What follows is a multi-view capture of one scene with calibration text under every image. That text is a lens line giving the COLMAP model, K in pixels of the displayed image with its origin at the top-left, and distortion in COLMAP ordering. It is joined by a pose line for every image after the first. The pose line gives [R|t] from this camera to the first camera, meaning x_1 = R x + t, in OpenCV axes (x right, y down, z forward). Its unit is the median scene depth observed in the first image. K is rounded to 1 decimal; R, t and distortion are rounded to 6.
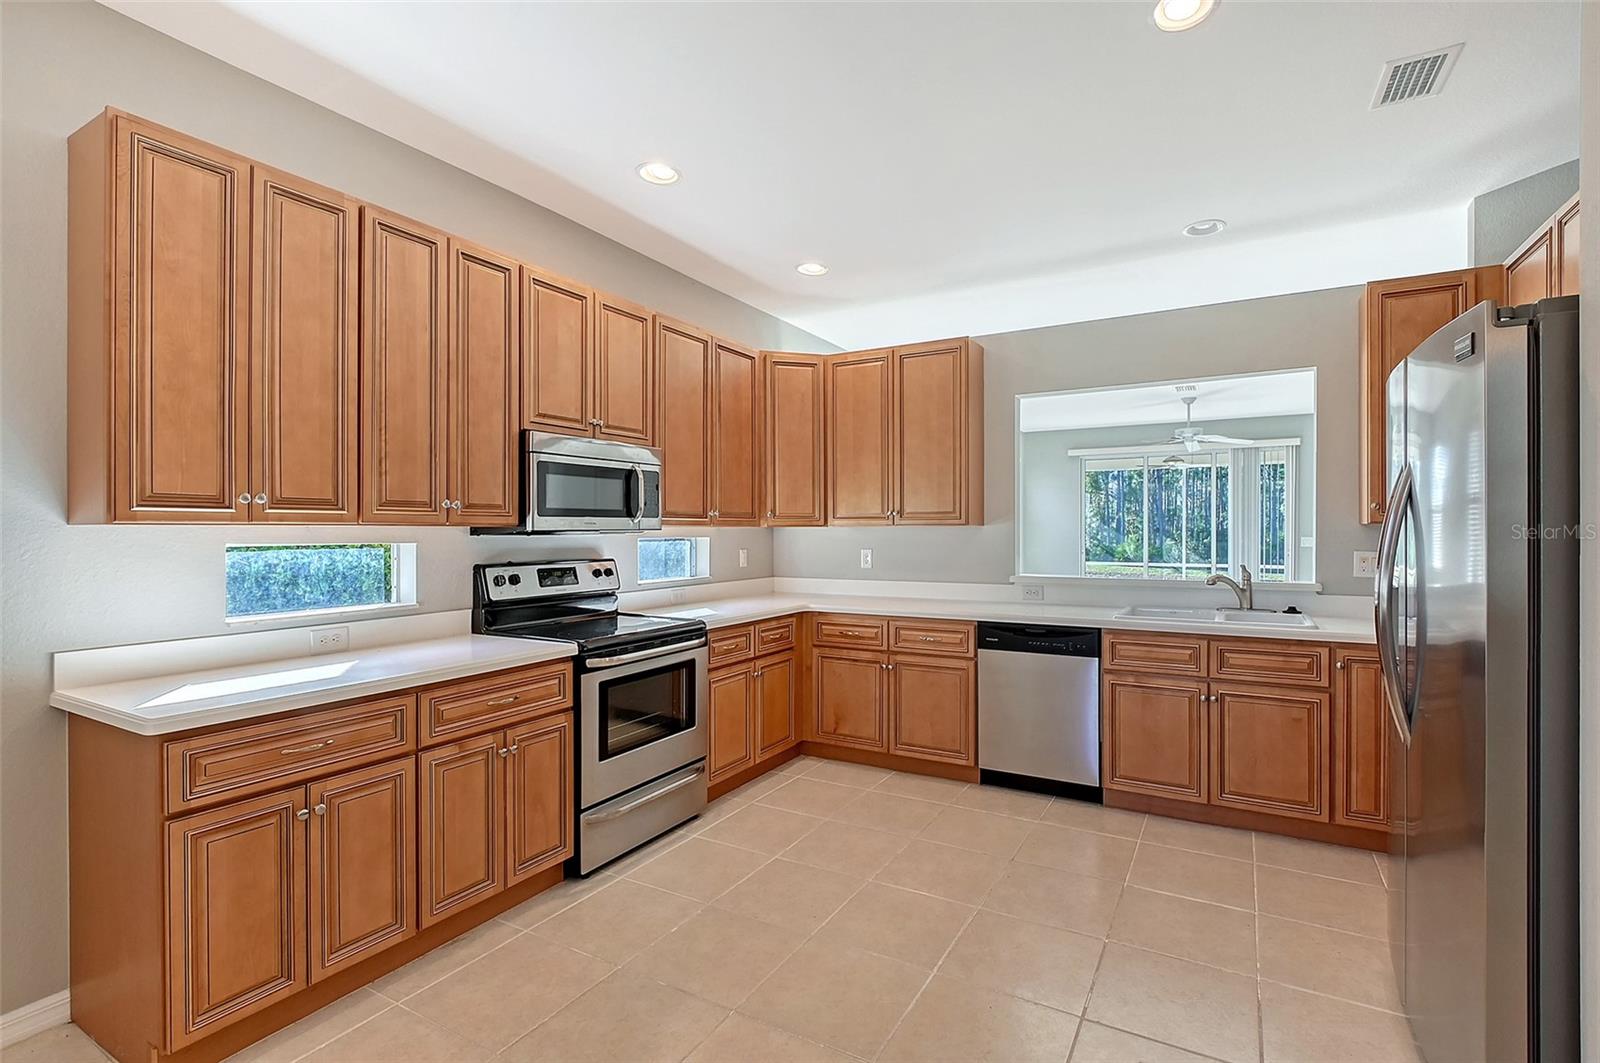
lens RADIAL K [[723.3, 0, 840.9], [0, 723.3, 539.8], [0, 0, 1]] dist [0.011617, -0.001340]
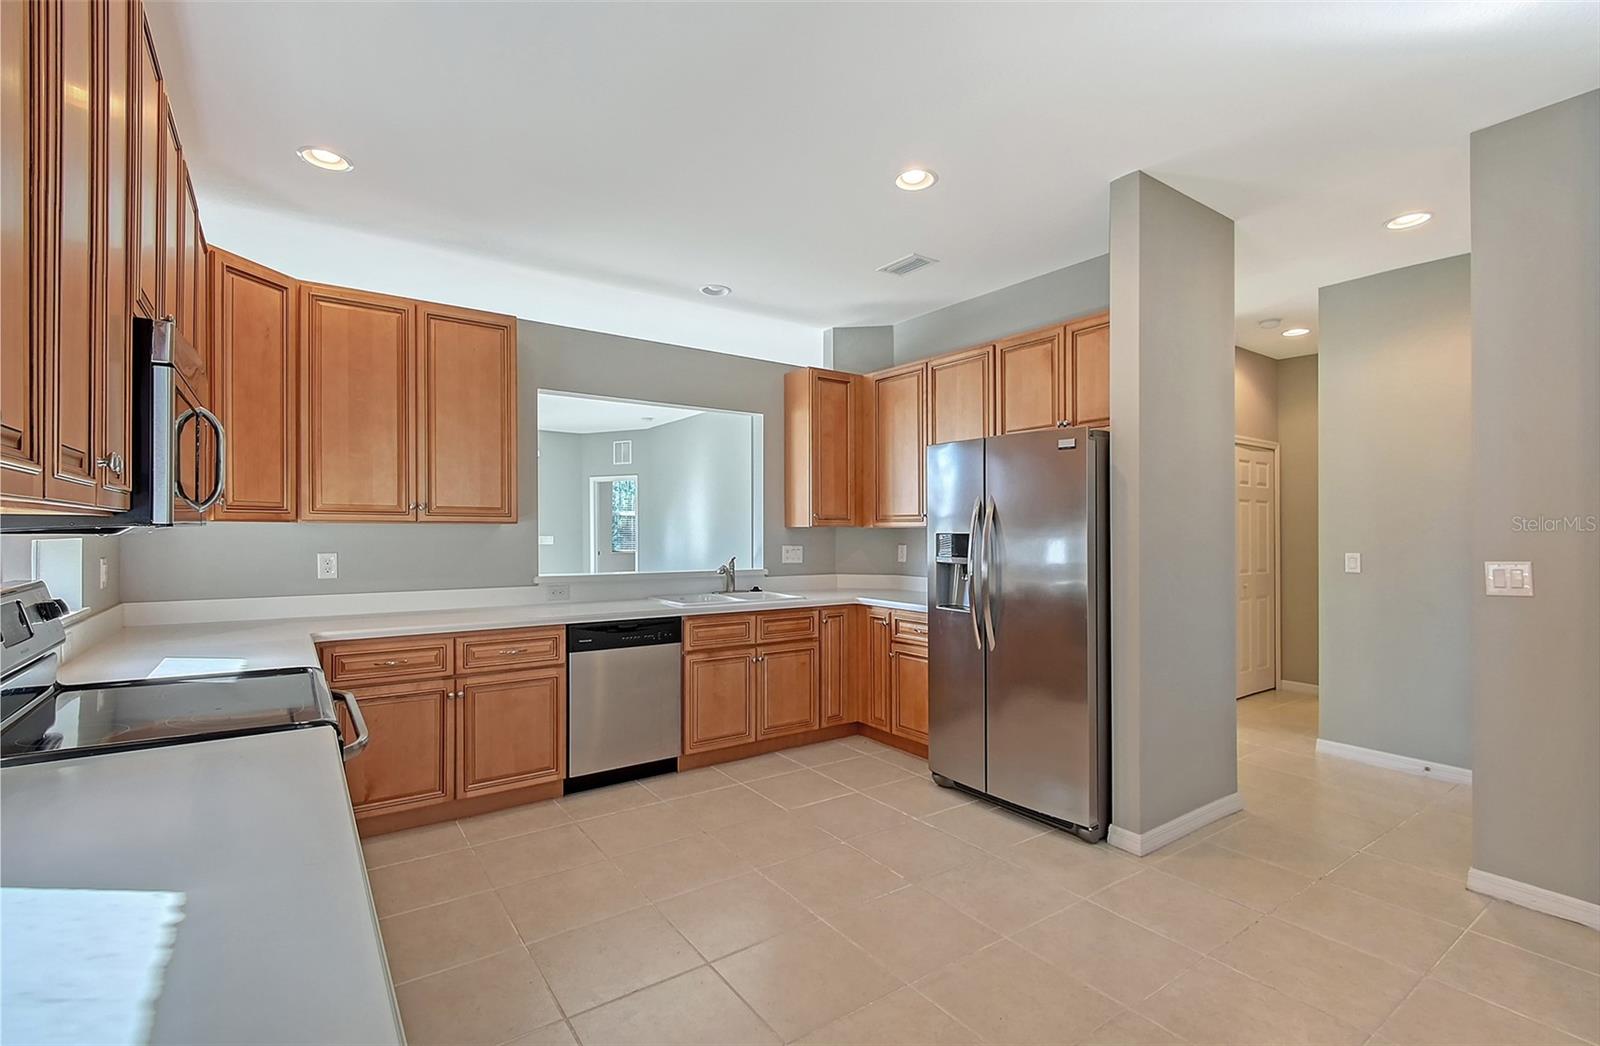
lens RADIAL K [[713.1, 0, 805.6], [0, 713.1, 530.1], [0, 0, 1]] dist [0.015603, 0.000106]
pose [[0.445311, 0.007428, 0.895345, -0.496793], [0.006311, 0.999915, -0.011435, 0.000900], [-0.895354, 0.010742, 0.445226, 0.286685]]
